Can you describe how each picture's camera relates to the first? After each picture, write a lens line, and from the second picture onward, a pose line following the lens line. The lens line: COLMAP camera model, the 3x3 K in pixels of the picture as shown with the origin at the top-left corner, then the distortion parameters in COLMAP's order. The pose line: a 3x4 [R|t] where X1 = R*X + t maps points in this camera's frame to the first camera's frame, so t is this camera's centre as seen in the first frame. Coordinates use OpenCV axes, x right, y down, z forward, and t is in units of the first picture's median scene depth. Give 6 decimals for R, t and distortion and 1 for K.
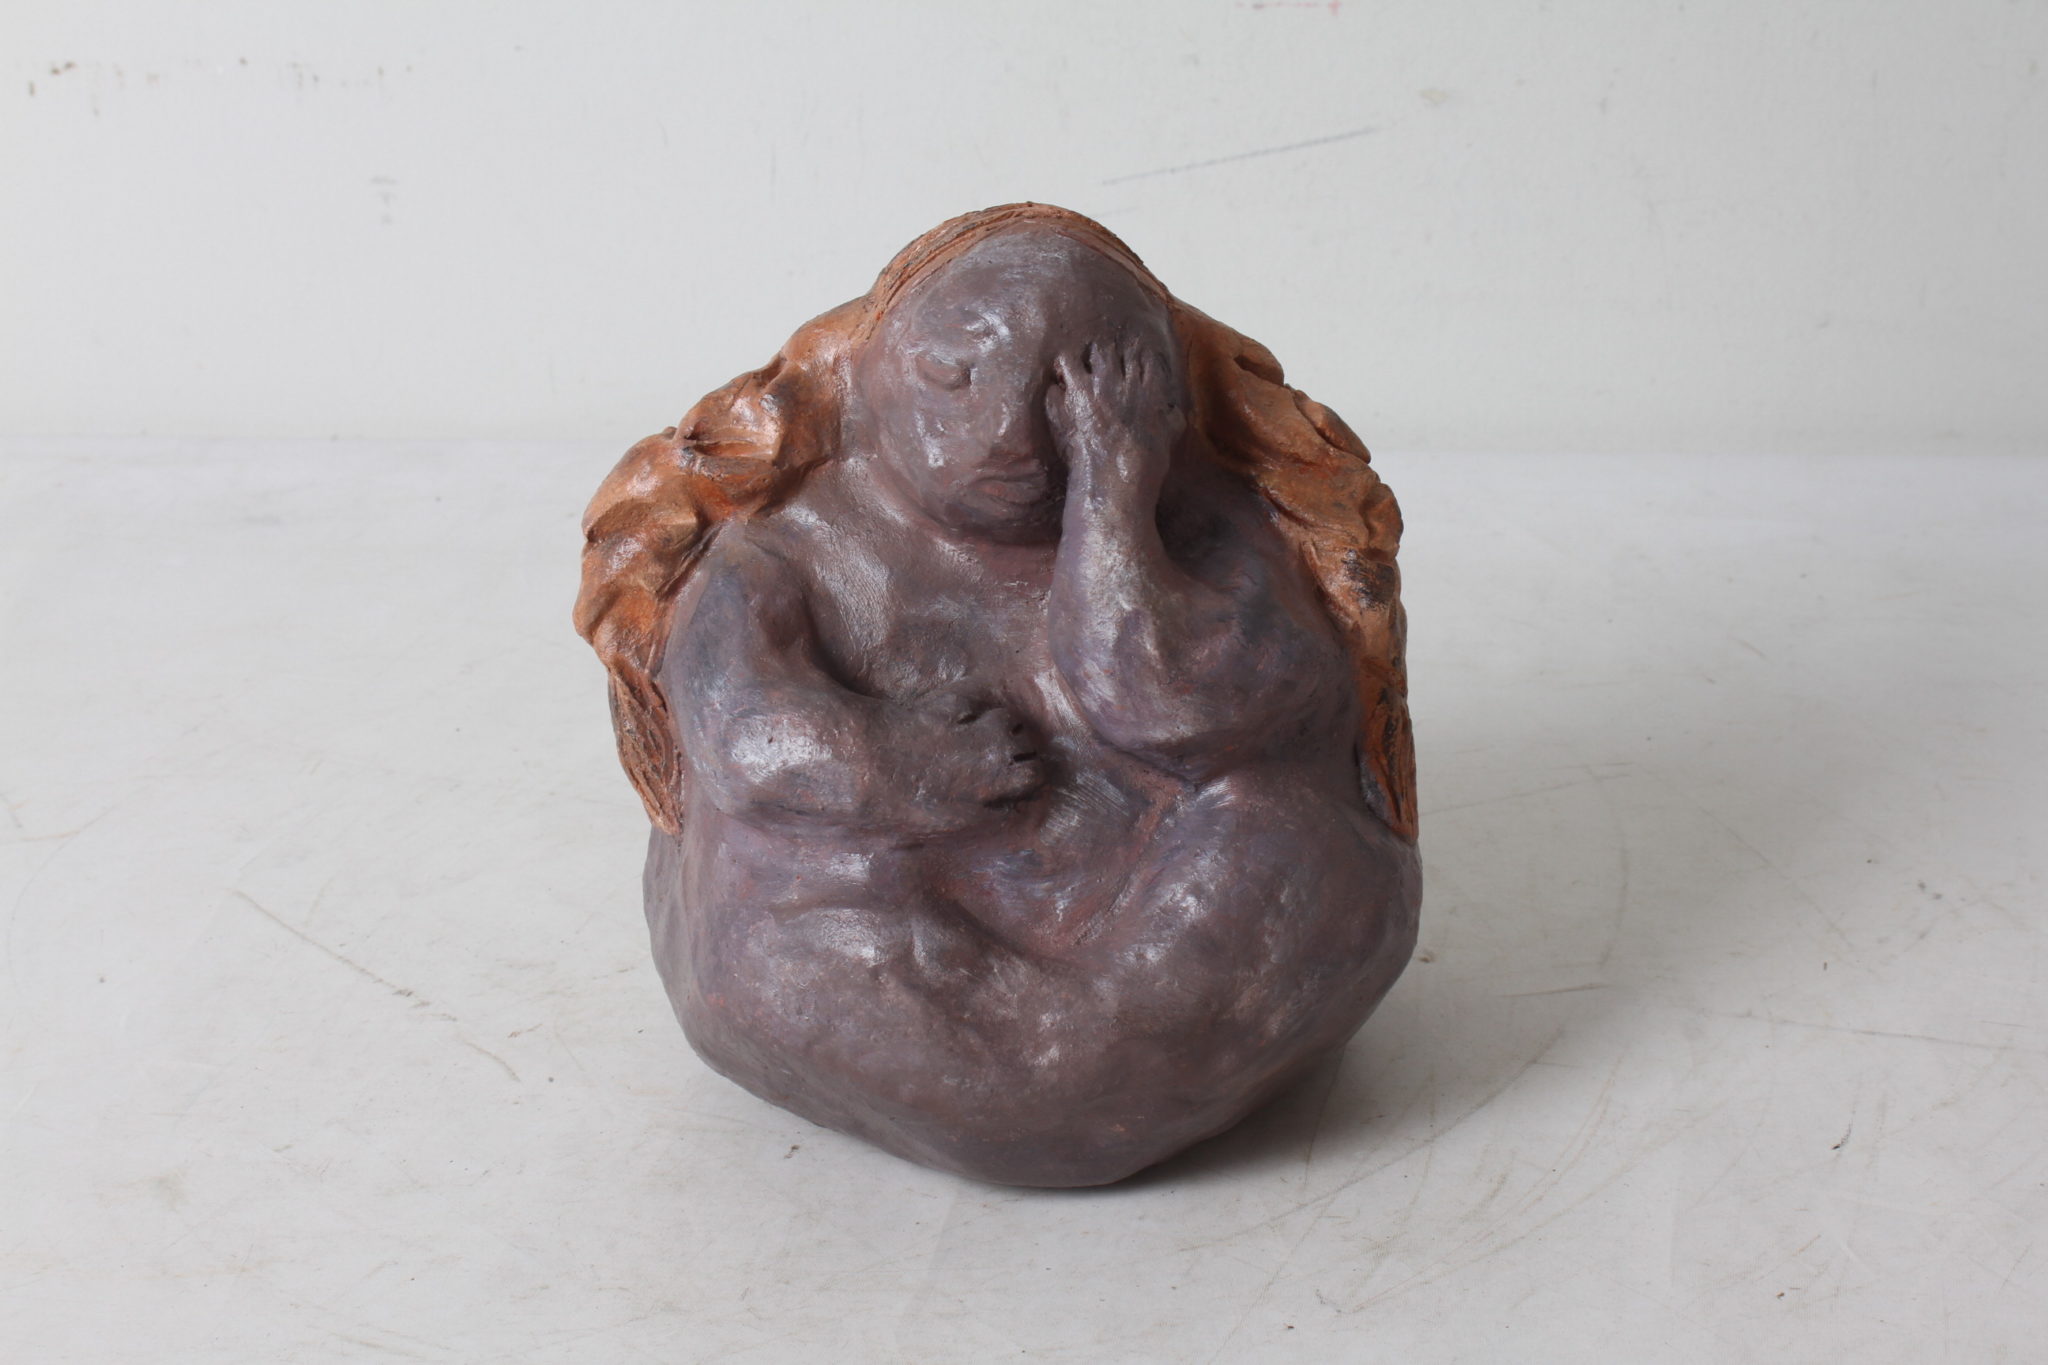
lens RADIAL K [[4495.5, 0, 1024.0], [0, 4495.5, 682.5], [0, 0, 1]] dist [0.039739, 0.053390]
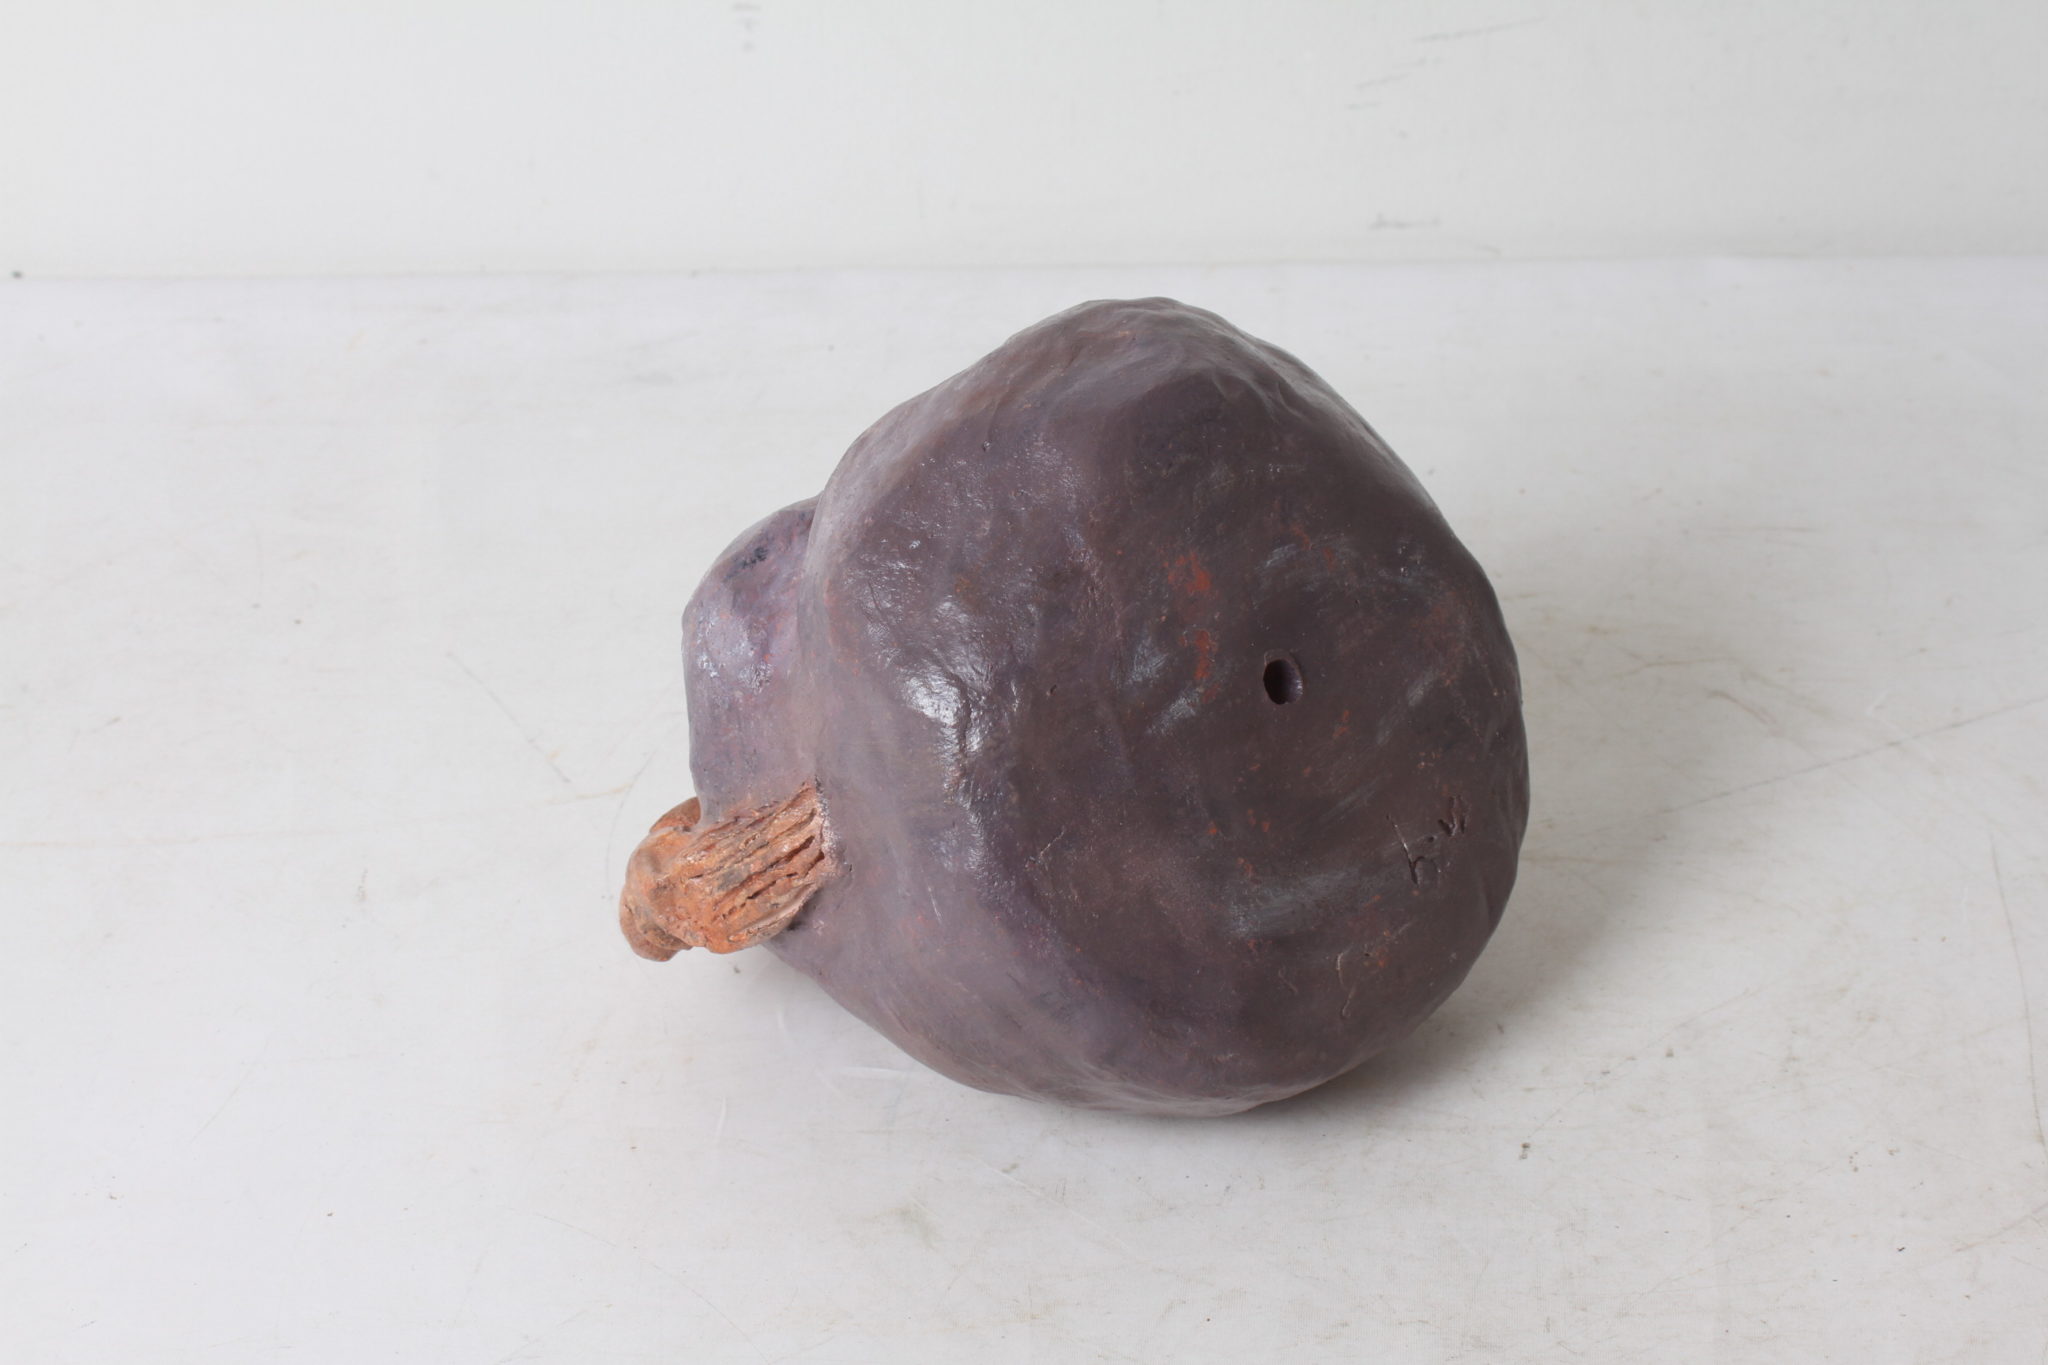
lens RADIAL K [[4791.3, 0, 1028.5], [0, 4791.3, 686.0], [0, 0, 1]] dist [0.130902, -0.911282]
pose [[0.994879, -0.046266, 0.089866, -0.231217], [0.033541, 0.989826, 0.138274, -0.137948], [-0.095349, -0.134552, 0.986308, -0.034877]]
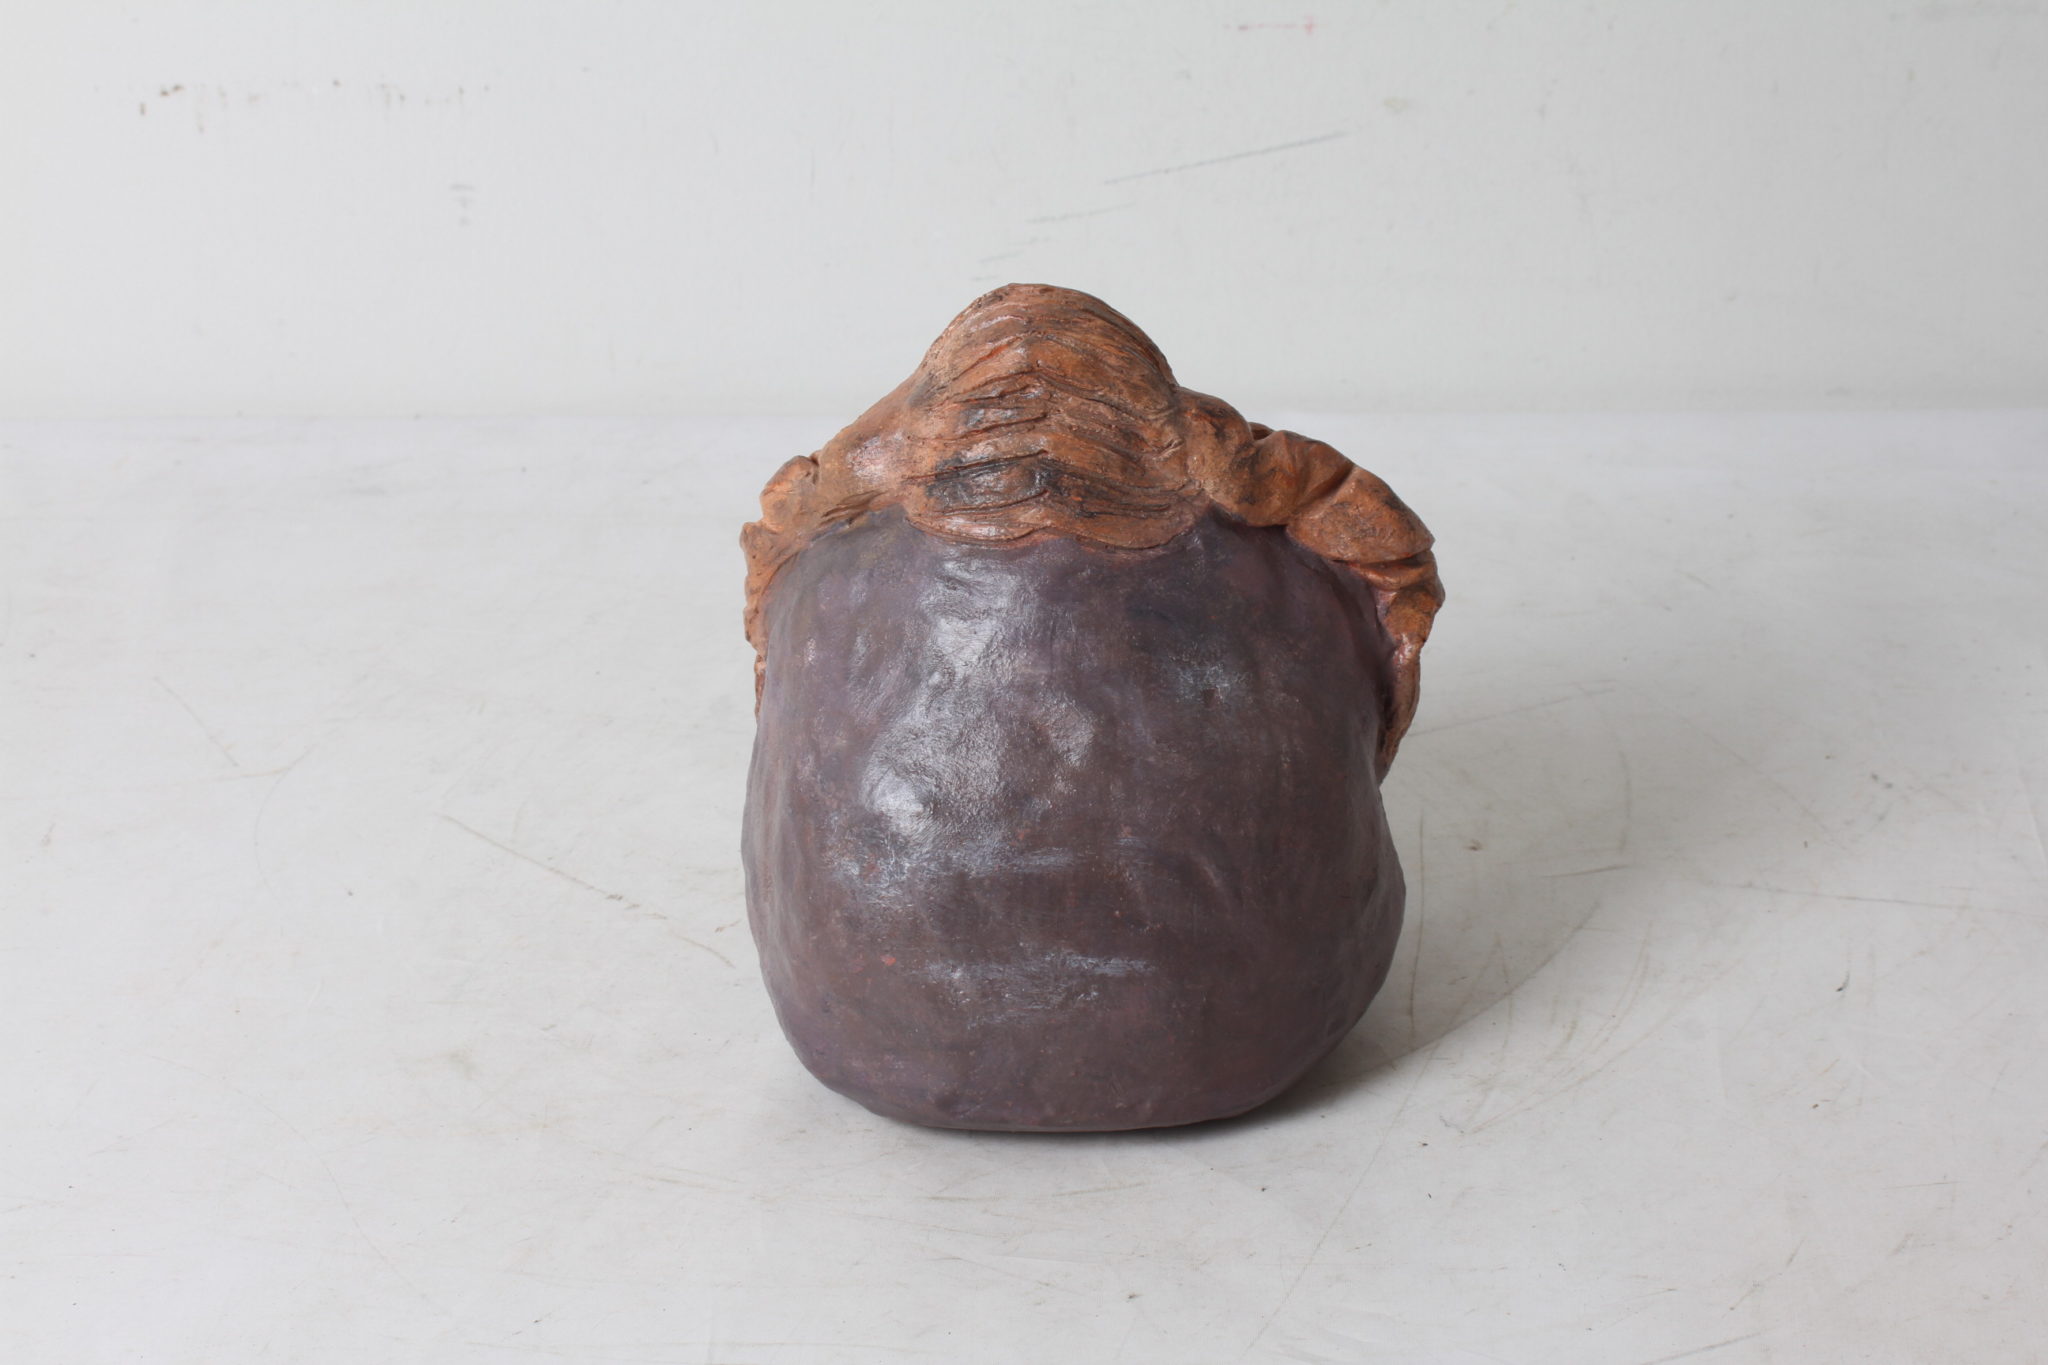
lens RADIAL K [[4581.6, 0, 1024.0], [0, 4581.6, 682.5], [0, 0, 1]] dist [0.036832, 0.330805]
pose [[0.996560, -0.021406, 0.080059, -0.123692], [0.020173, 0.999666, 0.016178, -0.004369], [-0.080379, -0.014507, 0.996659, -0.199816]]
